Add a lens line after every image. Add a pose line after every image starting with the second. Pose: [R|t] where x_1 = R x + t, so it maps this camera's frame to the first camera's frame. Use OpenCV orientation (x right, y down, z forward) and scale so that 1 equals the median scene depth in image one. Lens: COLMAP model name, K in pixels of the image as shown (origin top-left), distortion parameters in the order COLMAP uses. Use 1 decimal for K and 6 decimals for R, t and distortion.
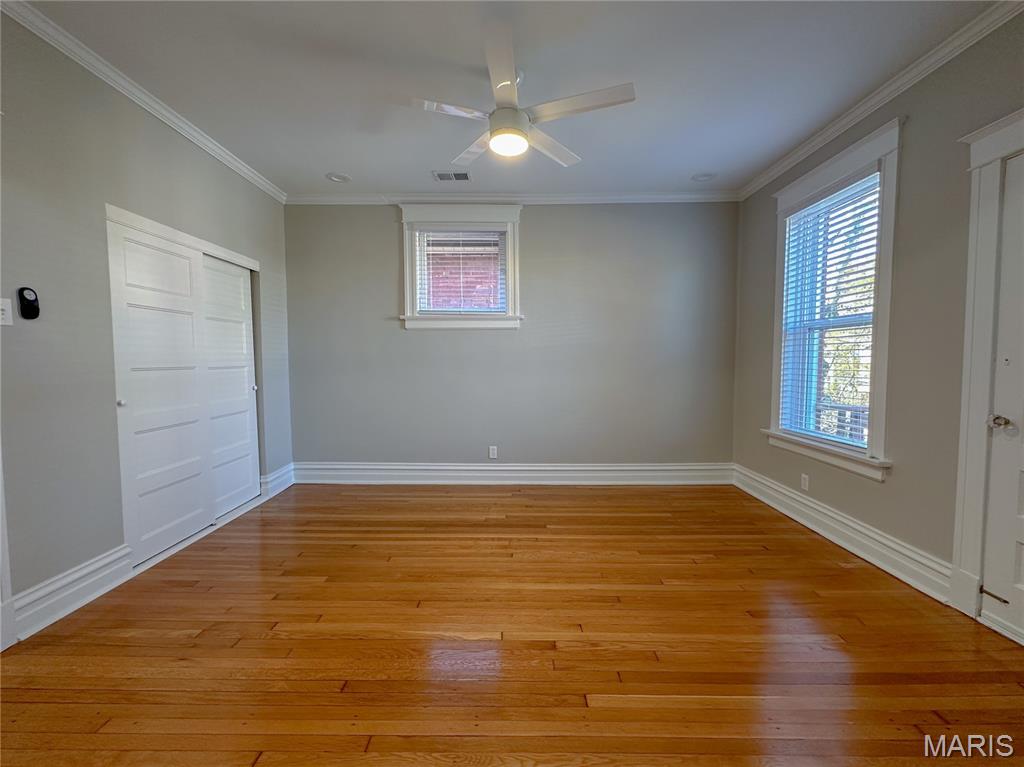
lens RADIAL K [[429.3, 0, 512.0], [0, 429.3, 383.5], [0, 0, 1]] dist [-0.000892, -0.000155]
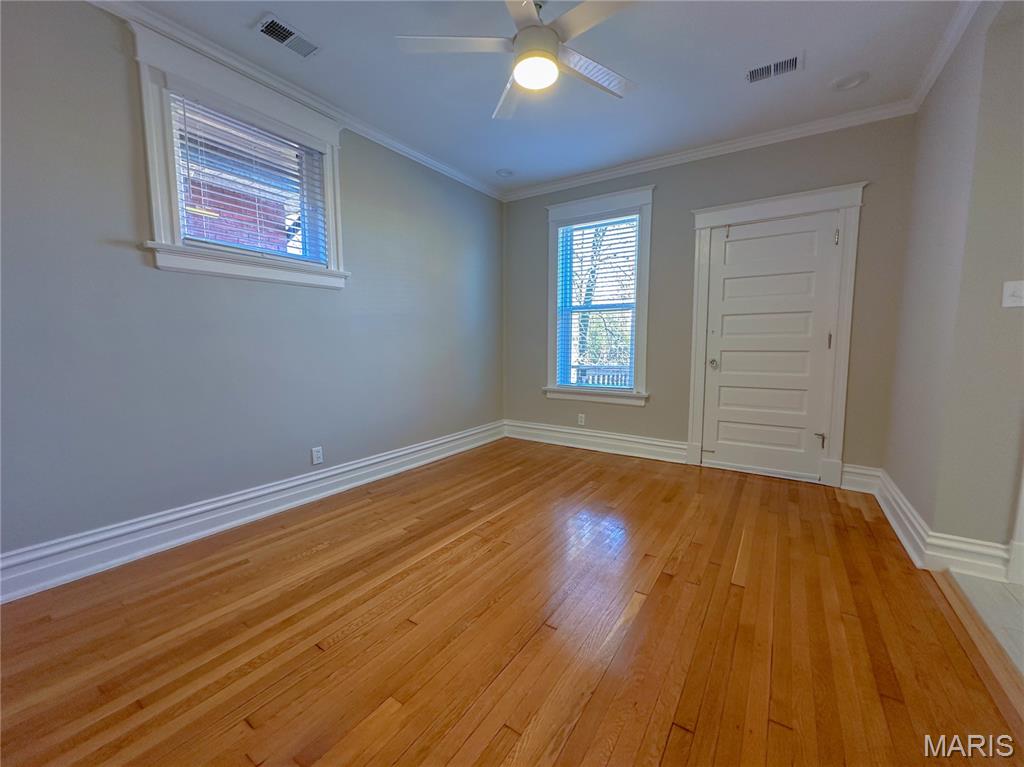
lens RADIAL K [[413.8, 0, 512.0], [0, 413.8, 383.5], [0, 0, 1]] dist [-0.002655, -0.000203]
pose [[0.545547, -0.080295, 0.834225, -0.573146], [0.047920, 0.996760, 0.064602, 0.009747], [-0.836709, 0.004733, 0.547628, 0.428232]]
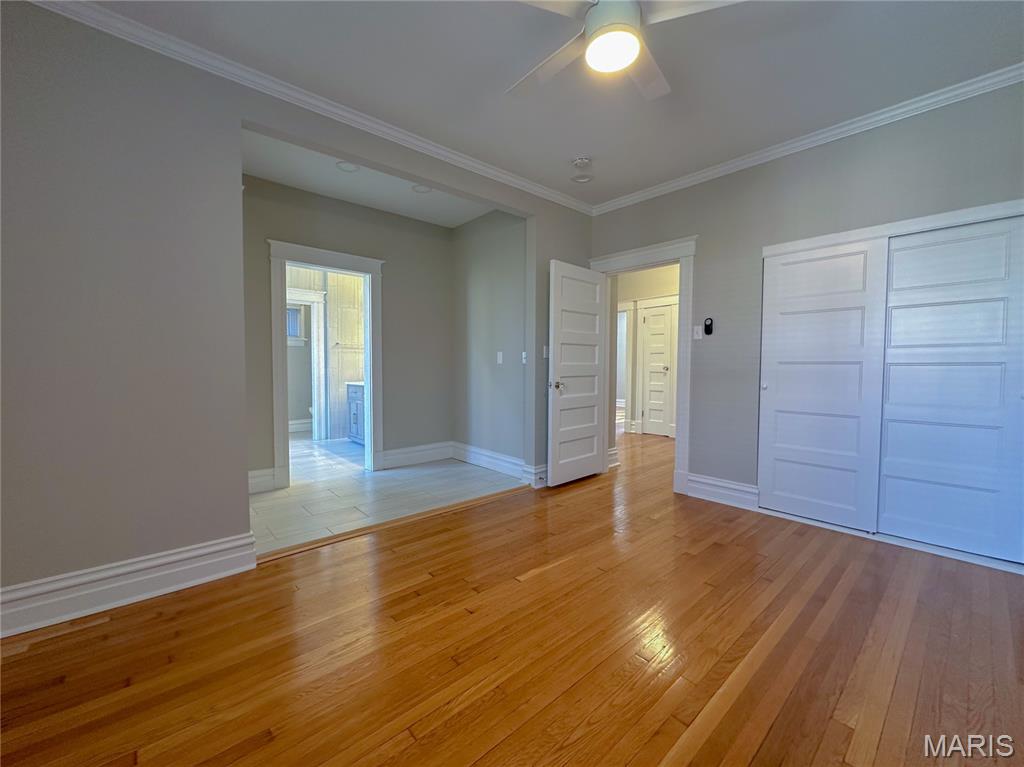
lens RADIAL K [[413.8, 0, 512.0], [0, 413.8, 383.5], [0, 0, 1]] dist [-0.002655, -0.000203]
pose [[-0.739019, 0.028061, -0.673100, 0.446916], [-0.042955, 0.995136, 0.088648, -0.036206], [0.672314, 0.094425, -0.734219, 1.064023]]
